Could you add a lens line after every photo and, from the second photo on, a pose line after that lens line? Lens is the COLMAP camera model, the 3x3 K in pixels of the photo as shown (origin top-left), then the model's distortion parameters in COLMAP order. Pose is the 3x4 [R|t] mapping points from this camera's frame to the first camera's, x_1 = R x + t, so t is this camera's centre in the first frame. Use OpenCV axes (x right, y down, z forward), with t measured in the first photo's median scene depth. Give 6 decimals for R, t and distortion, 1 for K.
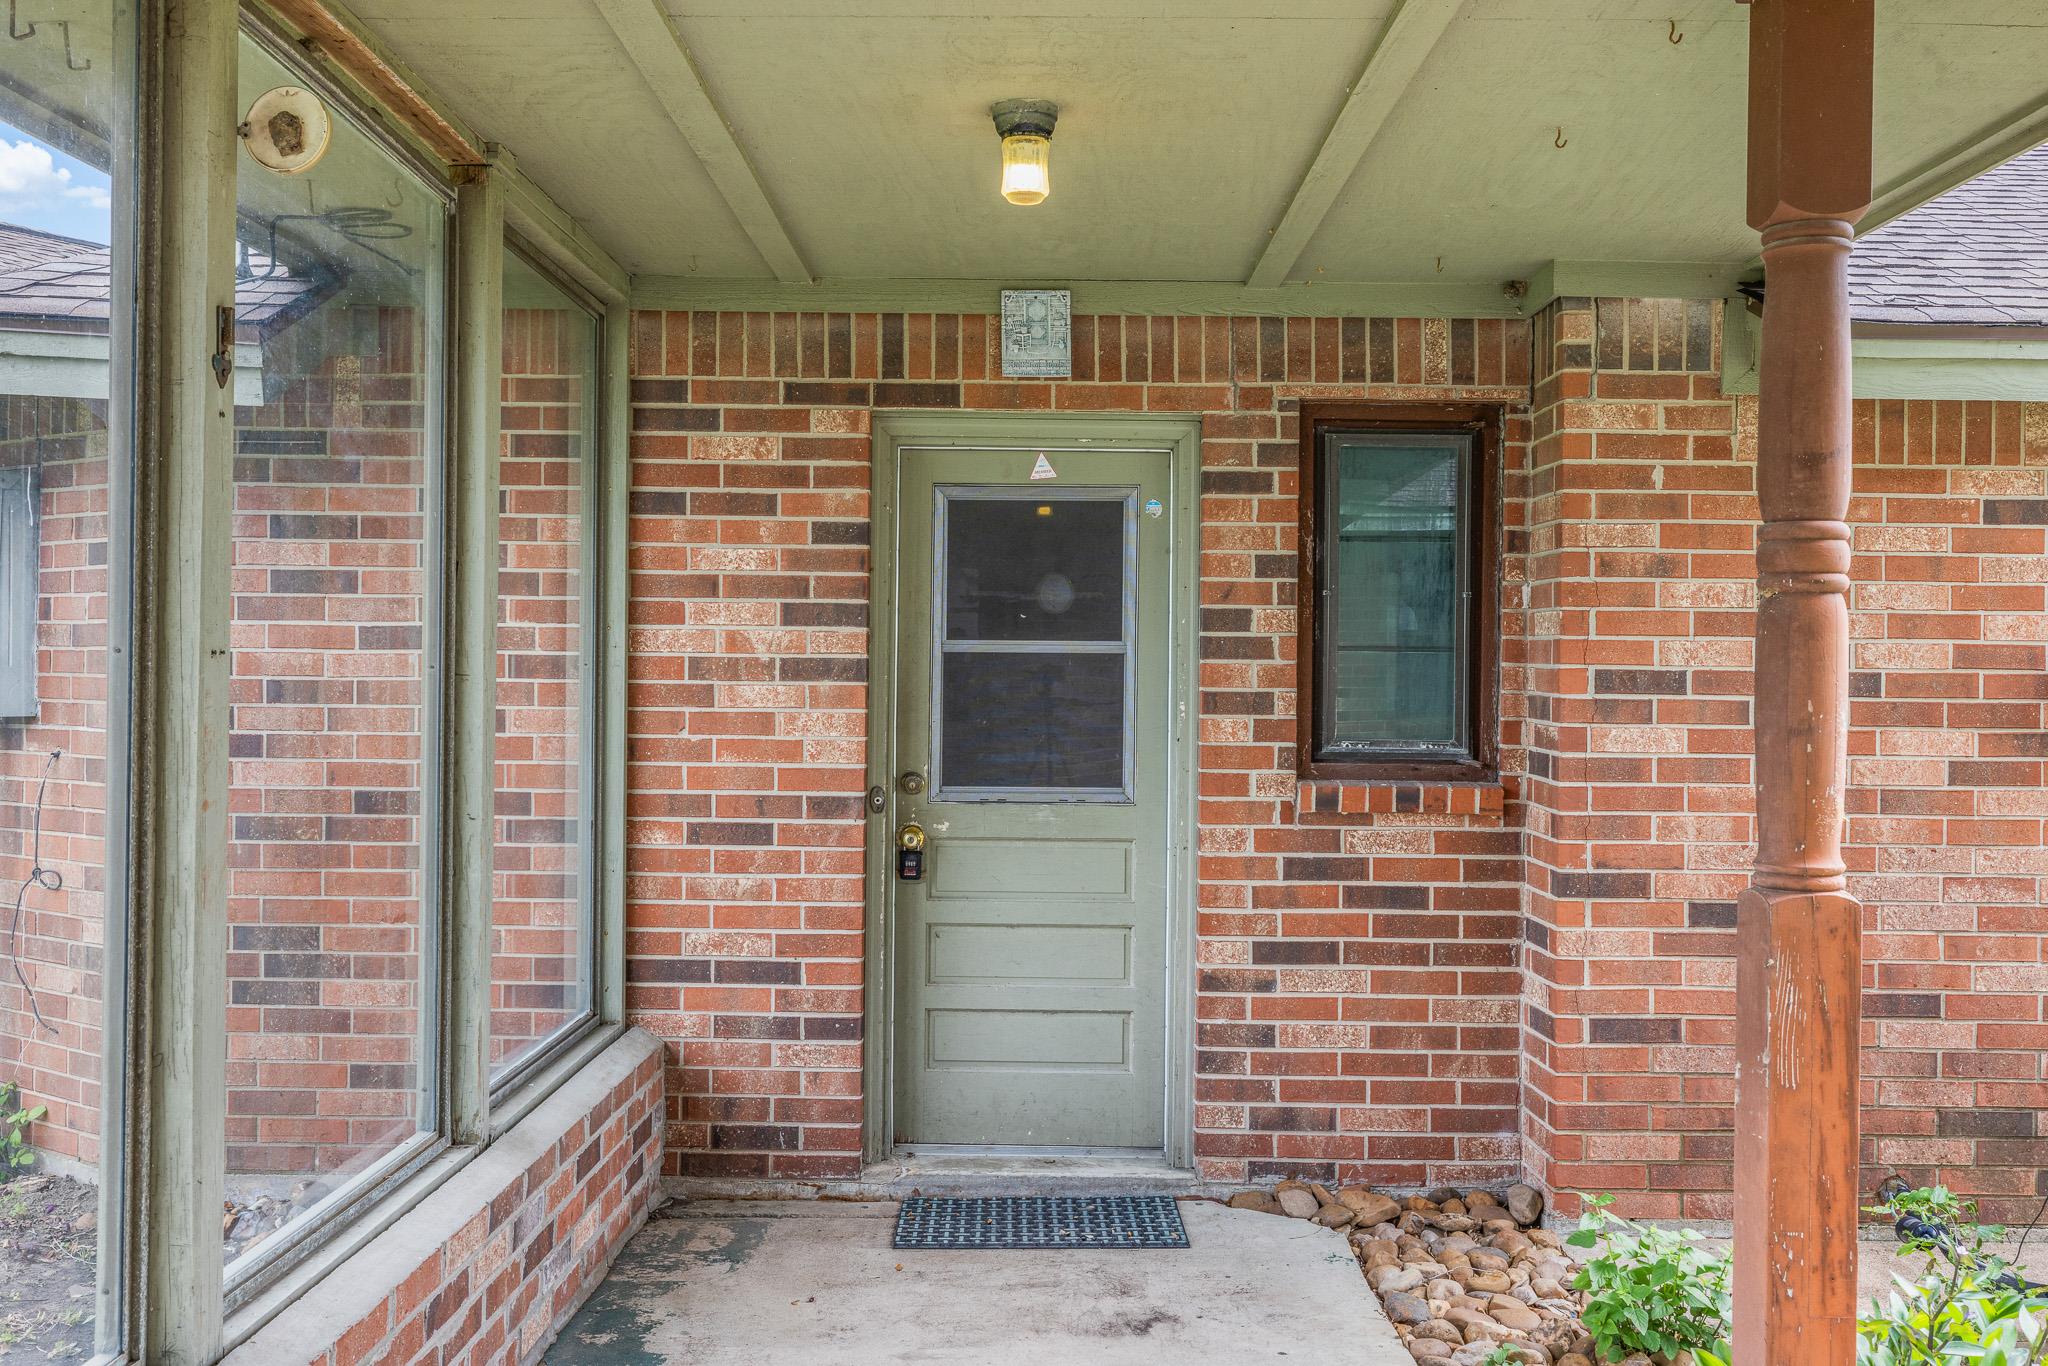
lens RADIAL K [[1962.1, 0, 1024.0], [0, 1962.1, 683.0], [0, 0, 1]] dist [0.004731, 0.003584]
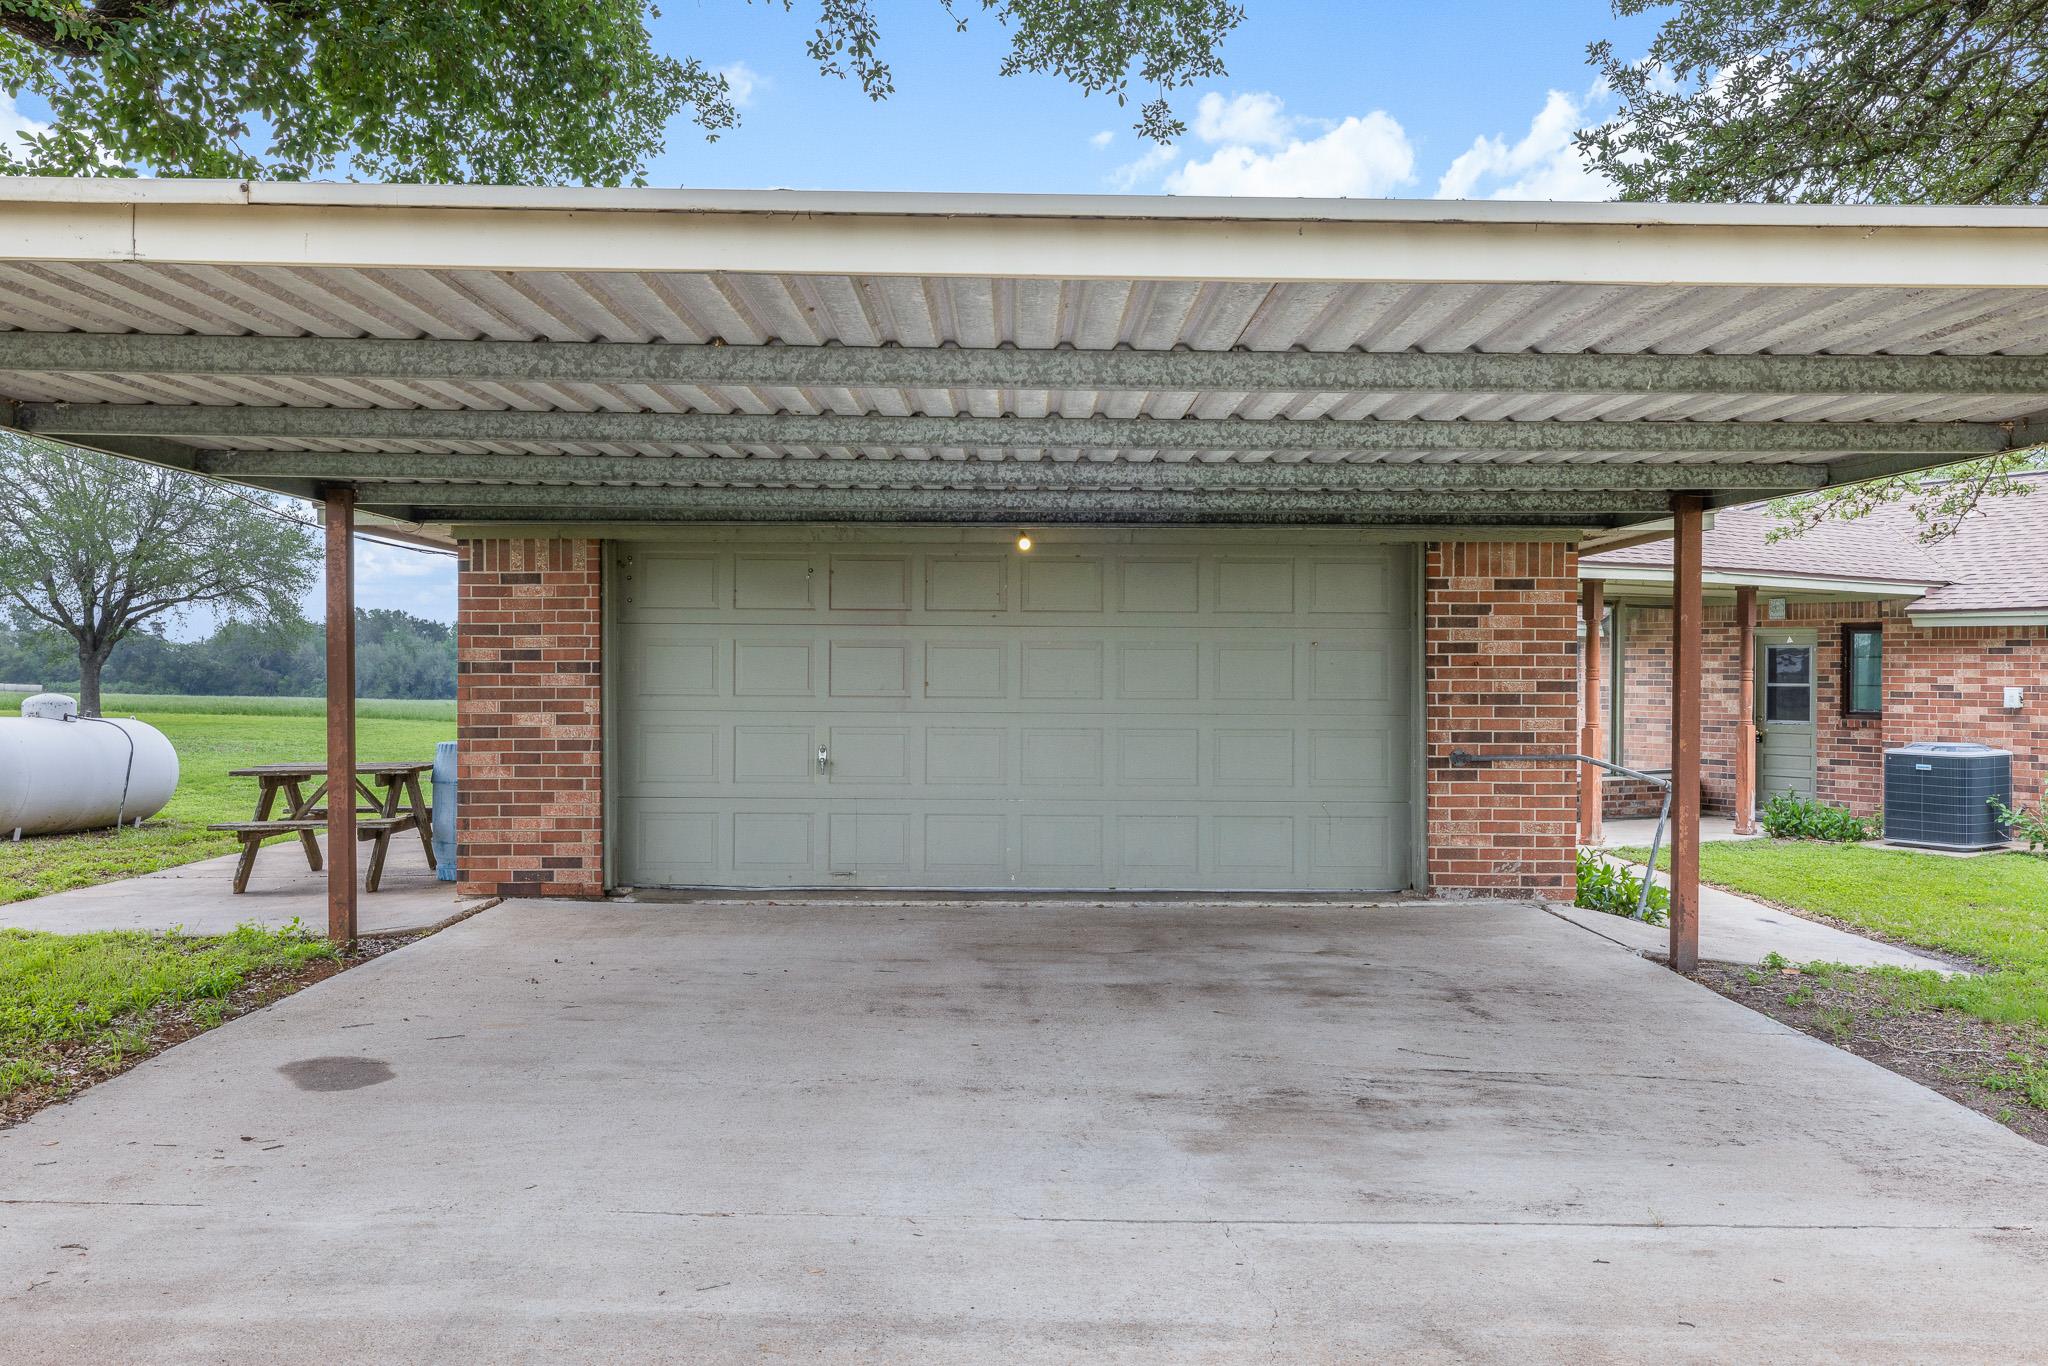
lens RADIAL K [[1767.1, 0, 1024.0], [0, 1767.1, 683.0], [0, 0, 1]] dist [0.001328, 0.000902]
pose [[0.580031, -0.000559, -0.814594, 2.093462], [-0.000720, 0.999999, -0.001199, -0.017454], [0.814594, 0.001282, 0.580030, -2.416975]]
